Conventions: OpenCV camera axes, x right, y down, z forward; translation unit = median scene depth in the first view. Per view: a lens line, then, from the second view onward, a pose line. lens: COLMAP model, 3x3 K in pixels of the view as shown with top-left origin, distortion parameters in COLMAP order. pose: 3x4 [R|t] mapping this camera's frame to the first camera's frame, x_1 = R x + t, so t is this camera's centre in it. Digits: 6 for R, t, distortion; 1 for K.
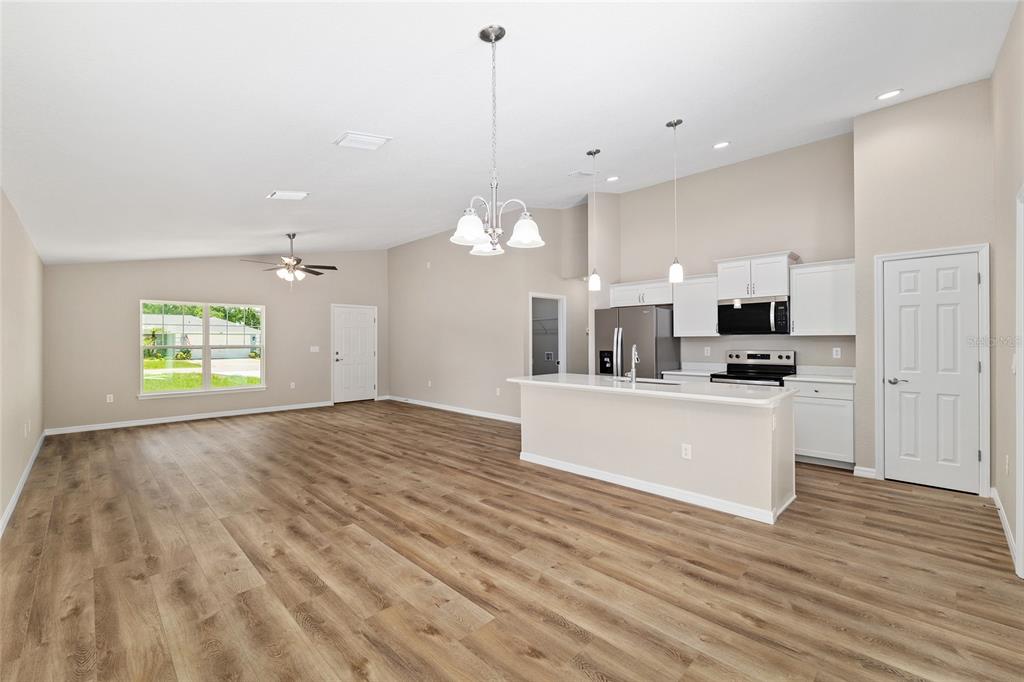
lens RADIAL K [[434.3, 0, 512.0], [0, 434.3, 341.0], [0, 0, 1]] dist [-0.006926, -0.000074]
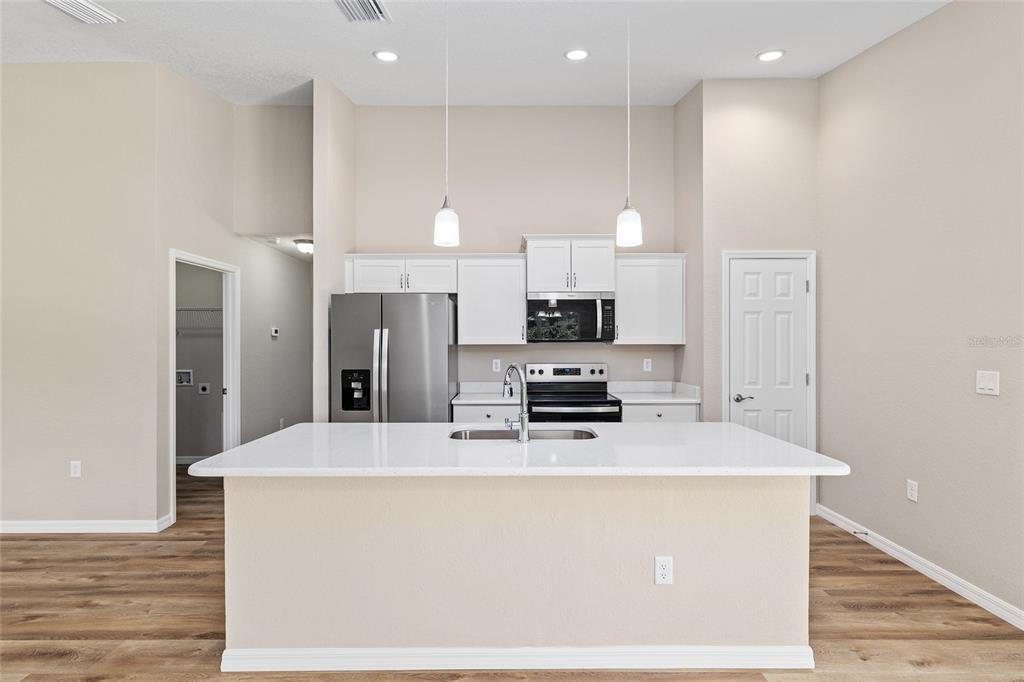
lens RADIAL K [[491.3, 0, 512.0], [0, 491.3, 341.0], [0, 0, 1]] dist [0.001460, 0.000049]
pose [[0.707549, 0.004332, 0.706651, -0.106074], [-0.000856, 0.999986, -0.005273, -0.013281], [-0.706664, 0.003126, 0.707543, 0.505706]]
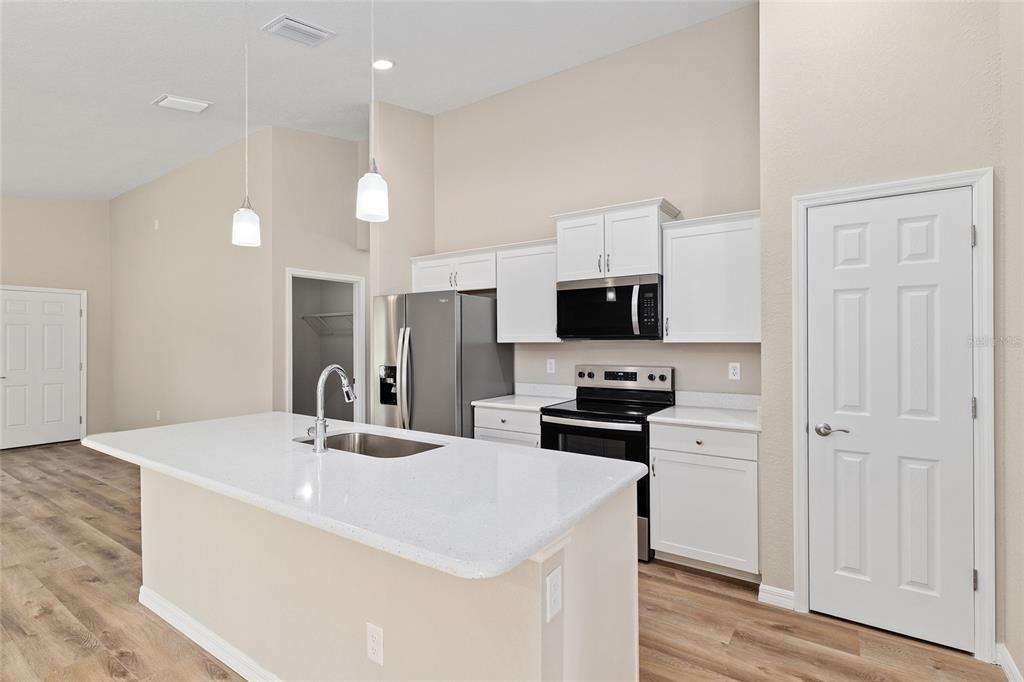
lens RADIAL K [[482.4, 0, 512.0], [0, 482.4, 341.0], [0, 0, 1]] dist [-0.001075, 0.000272]
pose [[0.982132, -0.000190, 0.188193, 0.315605], [0.000100, 1.000000, 0.000489, -0.014690], [-0.188193, -0.000461, 0.982132, 0.392192]]
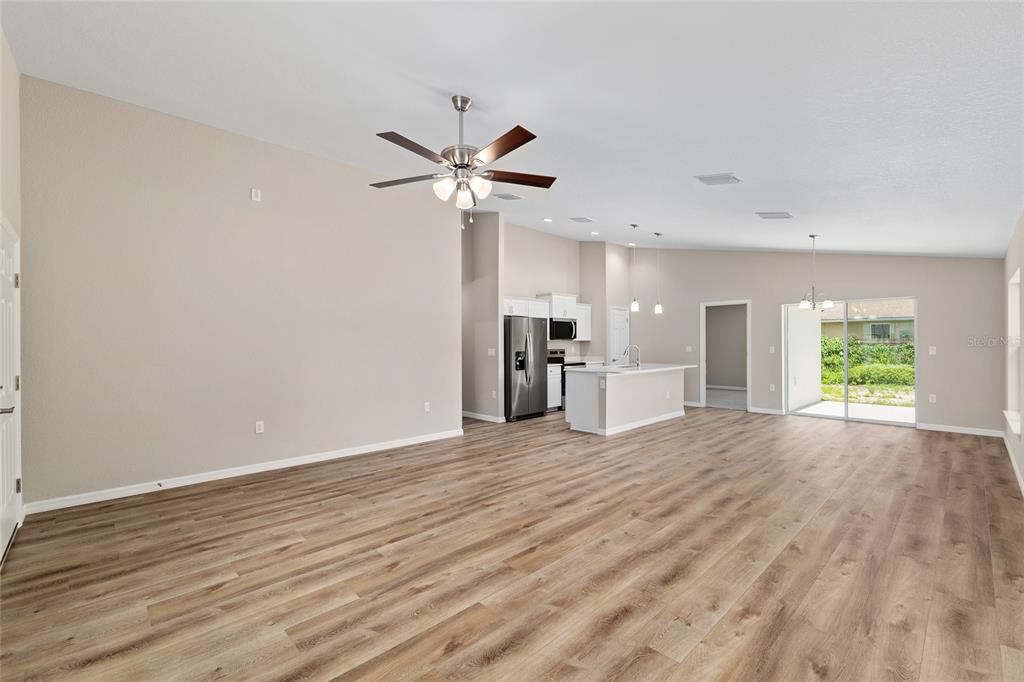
lens RADIAL K [[434.3, 0, 512.0], [0, 434.3, 341.0], [0, 0, 1]] dist [-0.006926, -0.000074]
pose [[0.024813, 0.008751, 0.999654, -1.234494], [0.004911, 0.999949, -0.008875, 0.004866], [-0.999680, 0.005130, 0.024769, 1.214963]]
